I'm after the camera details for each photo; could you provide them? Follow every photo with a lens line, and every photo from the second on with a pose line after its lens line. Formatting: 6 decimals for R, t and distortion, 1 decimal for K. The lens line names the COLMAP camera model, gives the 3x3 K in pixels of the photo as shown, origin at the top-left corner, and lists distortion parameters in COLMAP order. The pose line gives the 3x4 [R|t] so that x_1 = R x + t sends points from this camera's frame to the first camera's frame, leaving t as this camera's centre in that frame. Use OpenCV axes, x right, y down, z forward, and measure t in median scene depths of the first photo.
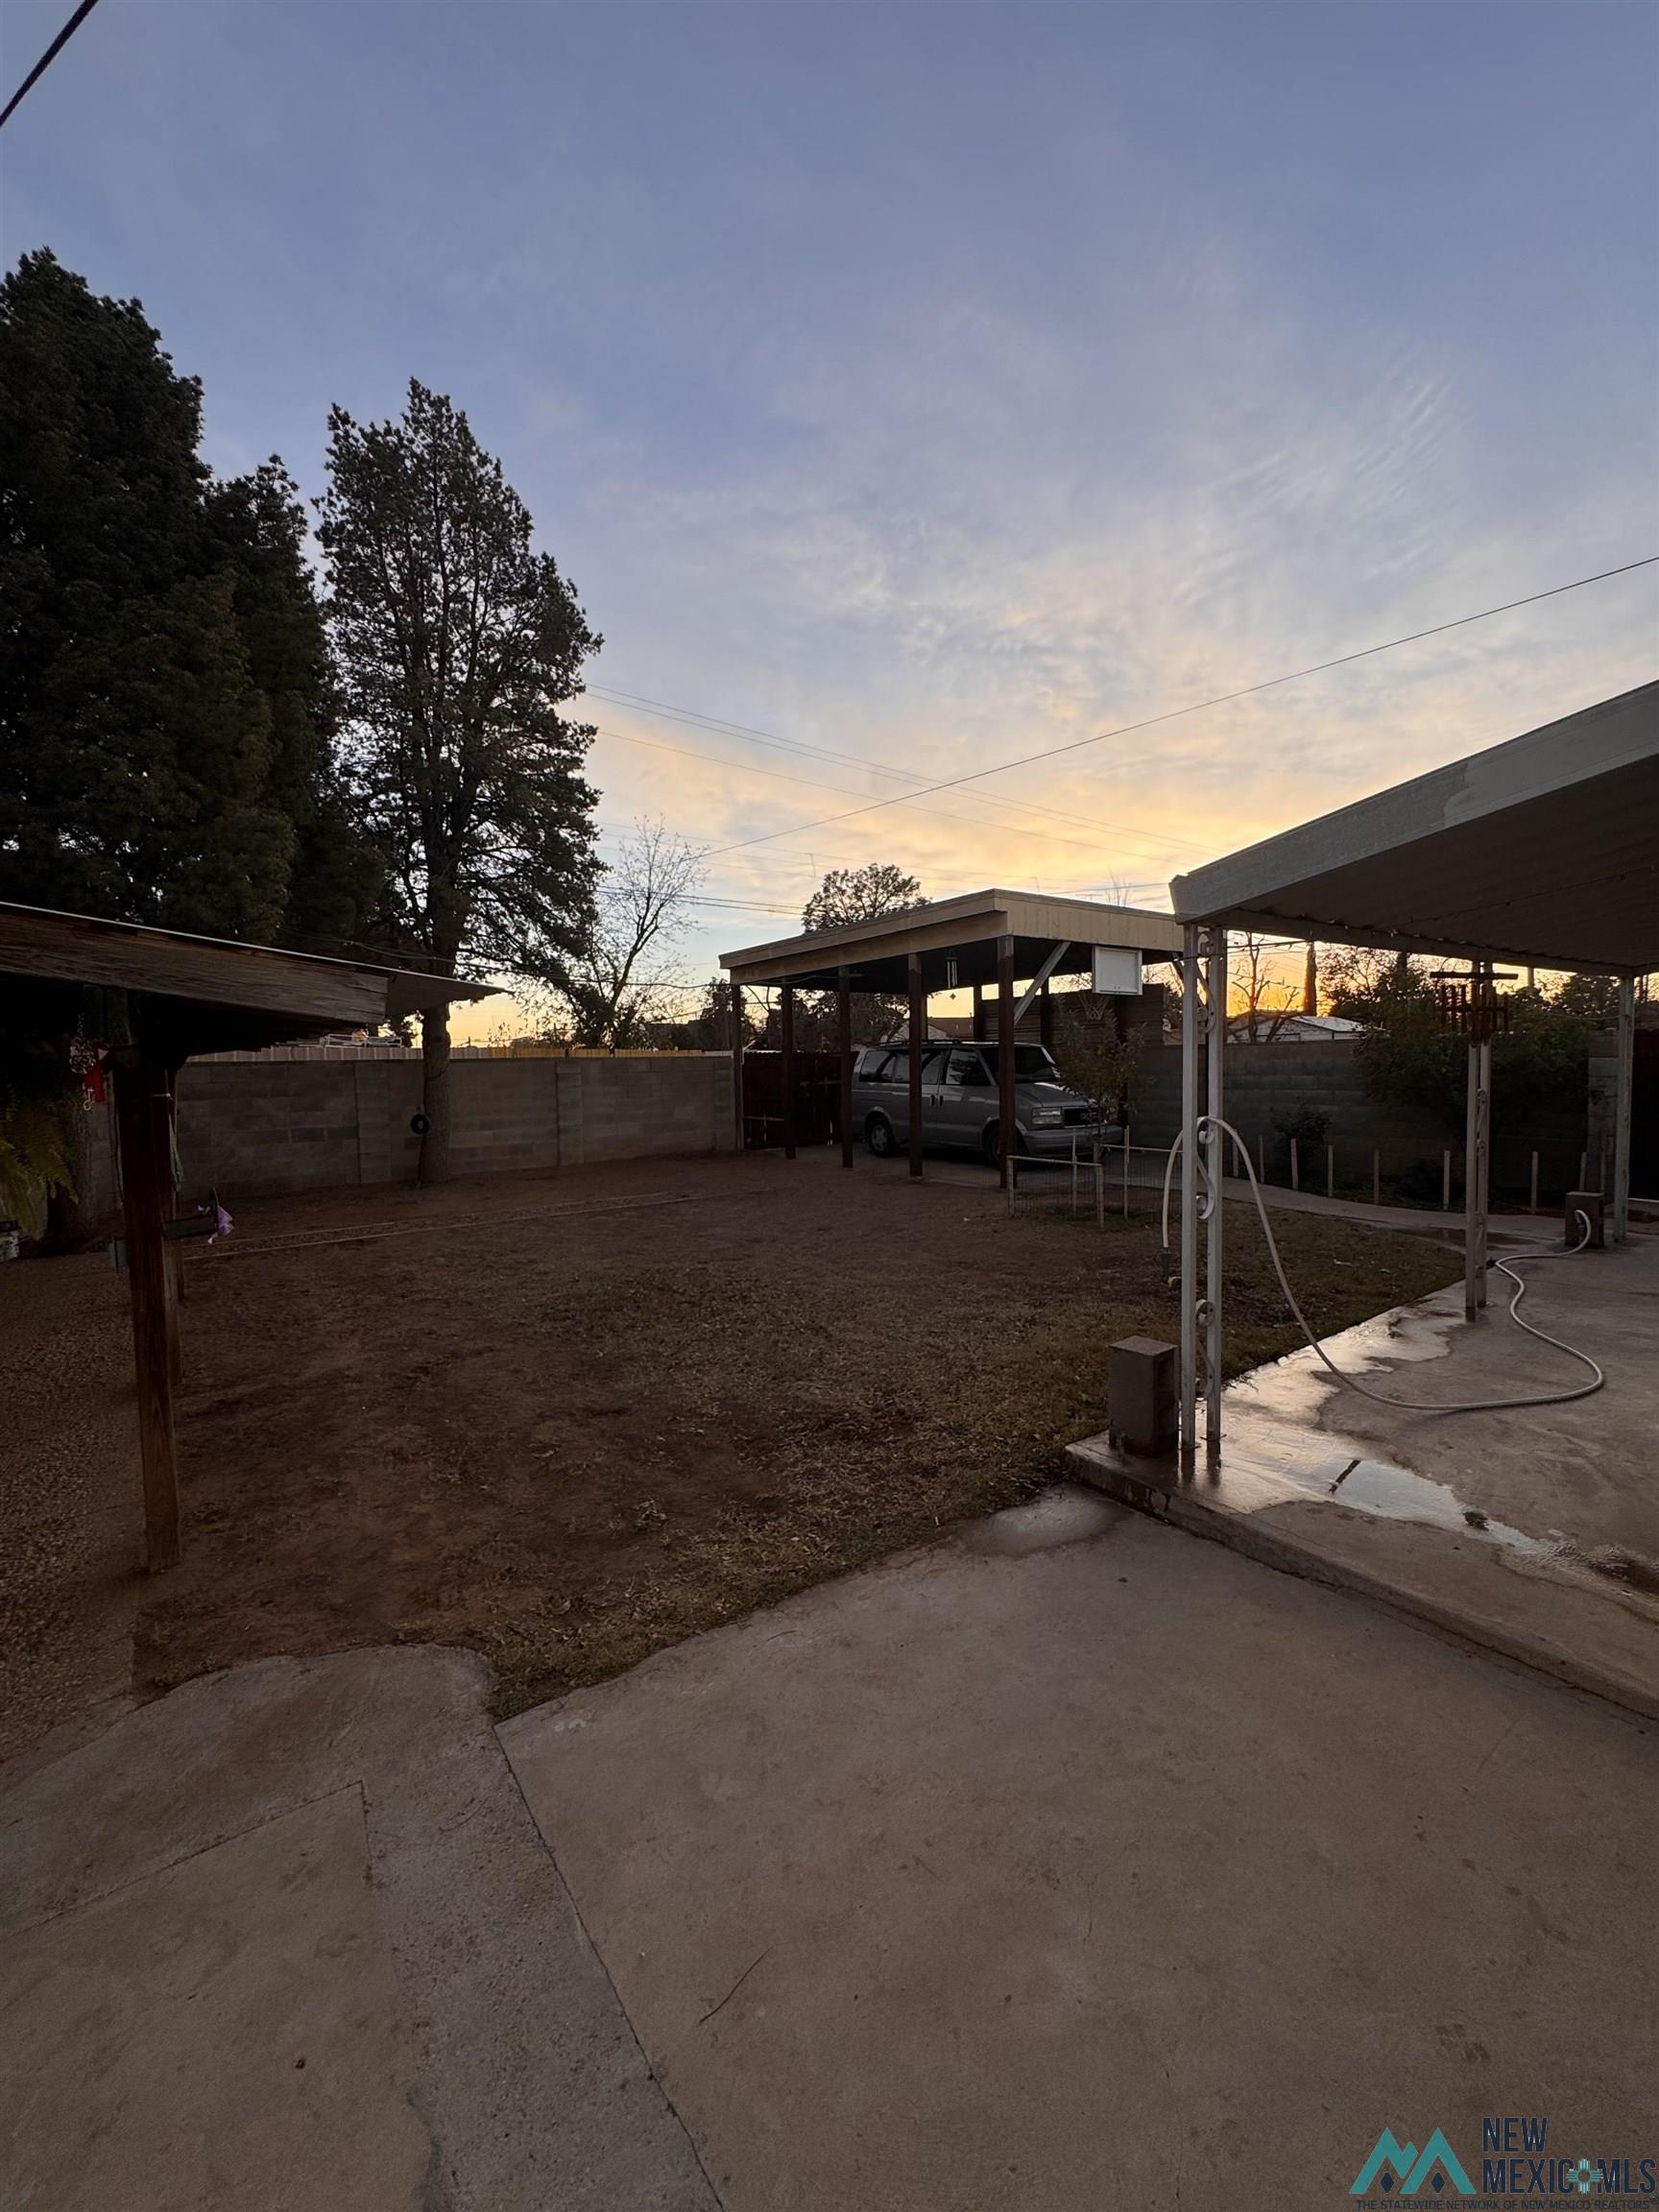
lens RADIAL K [[886.1, 0, 832.3], [0, 886.1, 1103.6], [0, 0, 1]] dist [-0.006271, 0.001587]
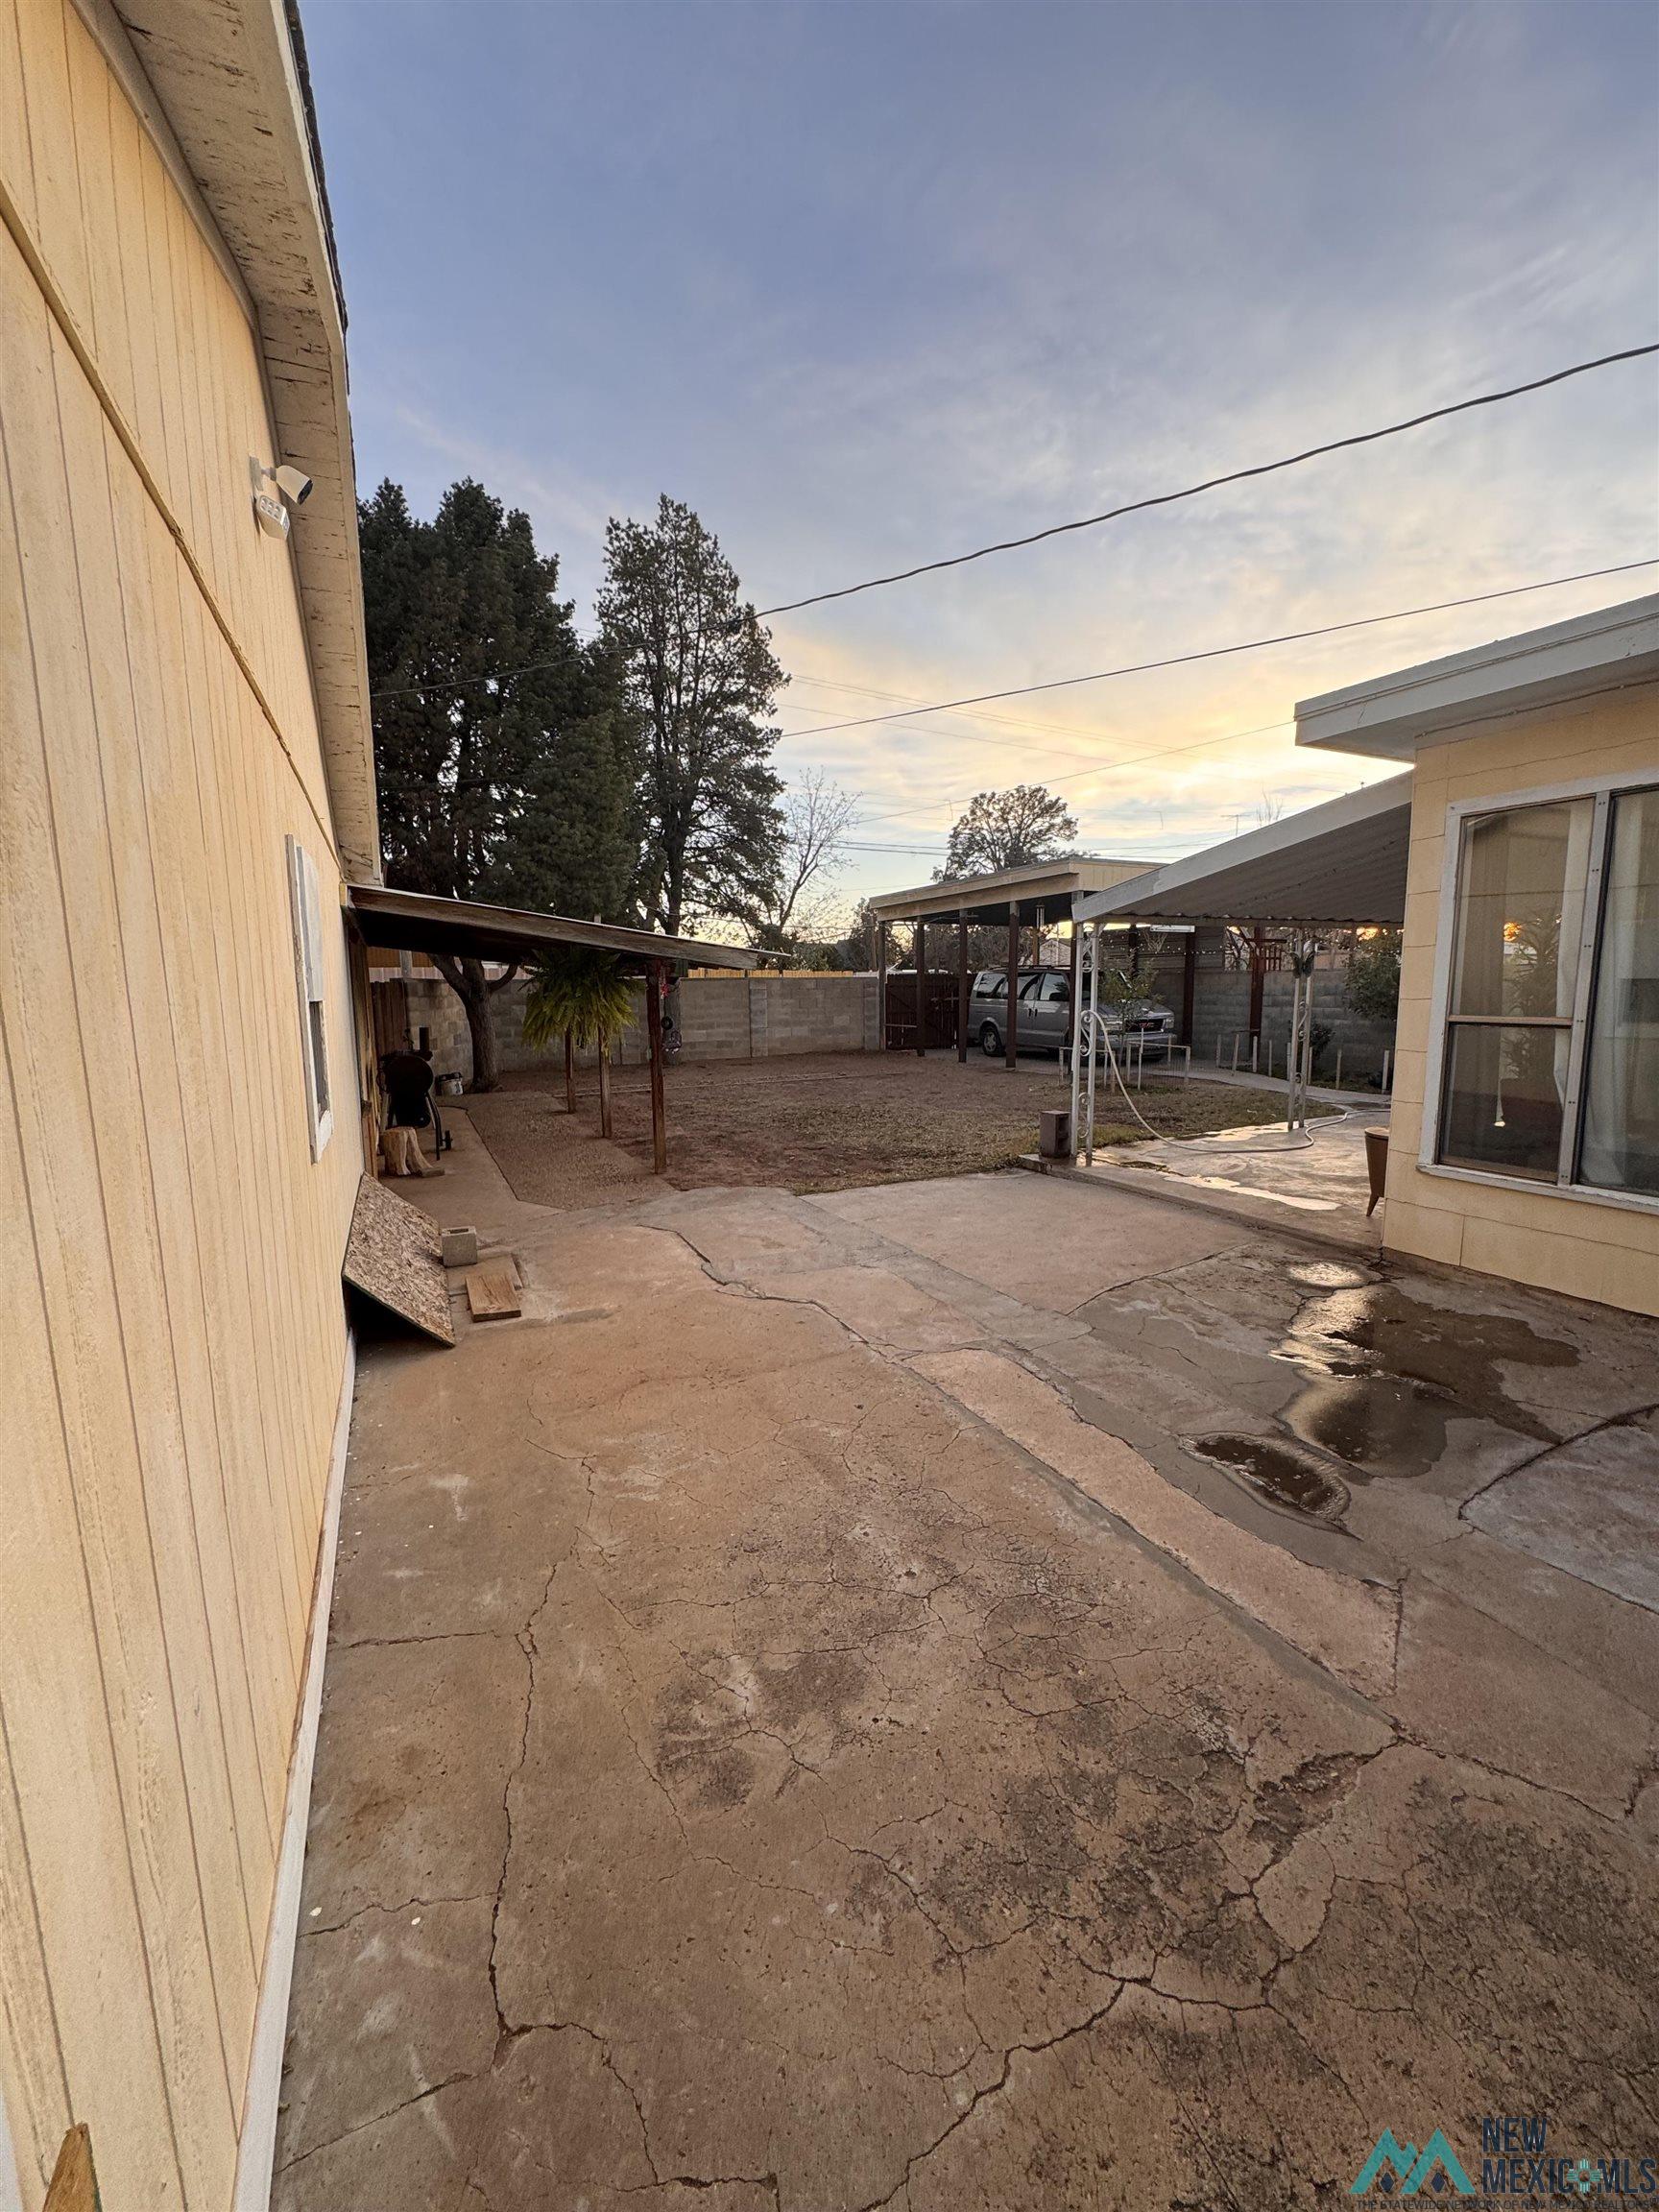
lens RADIAL K [[886.1, 0, 832.3], [0, 886.1, 1103.6], [0, 0, 1]] dist [-0.006271, 0.001587]
pose [[0.986496, 0.030388, -0.160944, 0.058201], [-0.015667, 0.995640, 0.091959, 0.020517], [0.163037, -0.088195, 0.982670, -0.495307]]
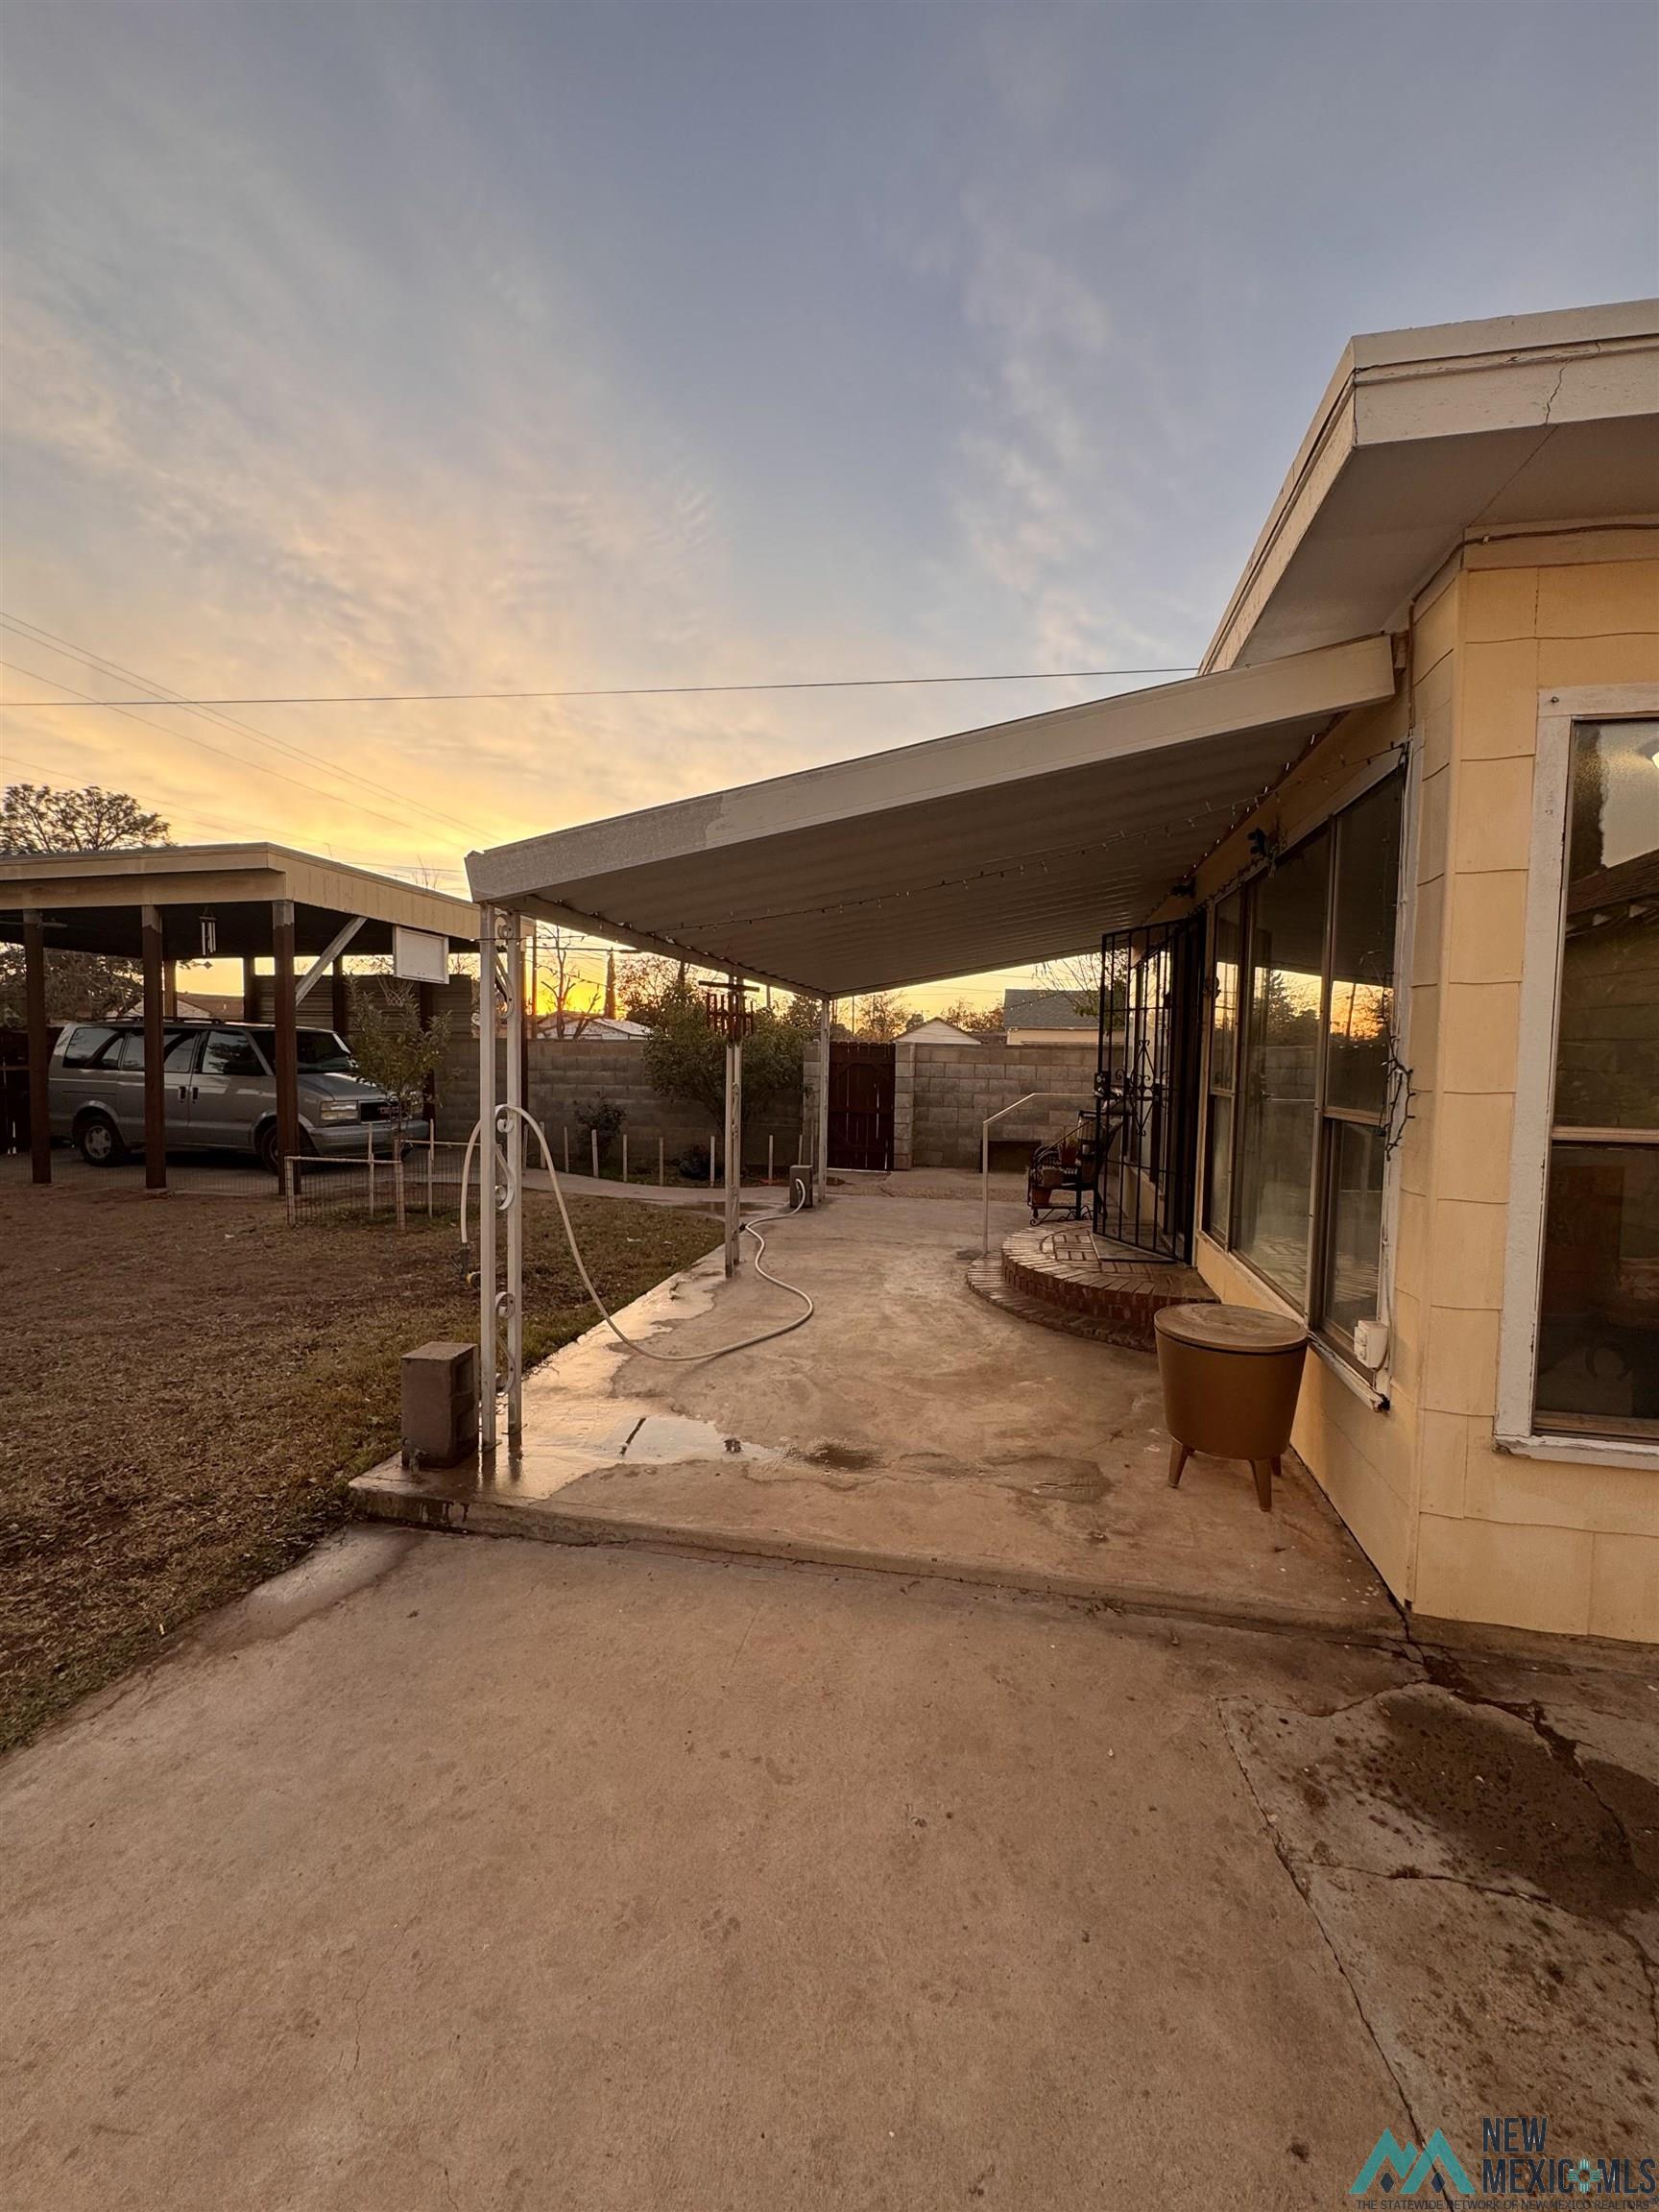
lens RADIAL K [[886.1, 0, 832.3], [0, 886.1, 1103.6], [0, 0, 1]] dist [-0.006271, 0.001587]
pose [[0.737860, -0.004152, 0.674941, 0.010977], [0.000745, 0.999985, 0.005337, 0.003129], [-0.674954, -0.003435, 0.737852, 0.013002]]
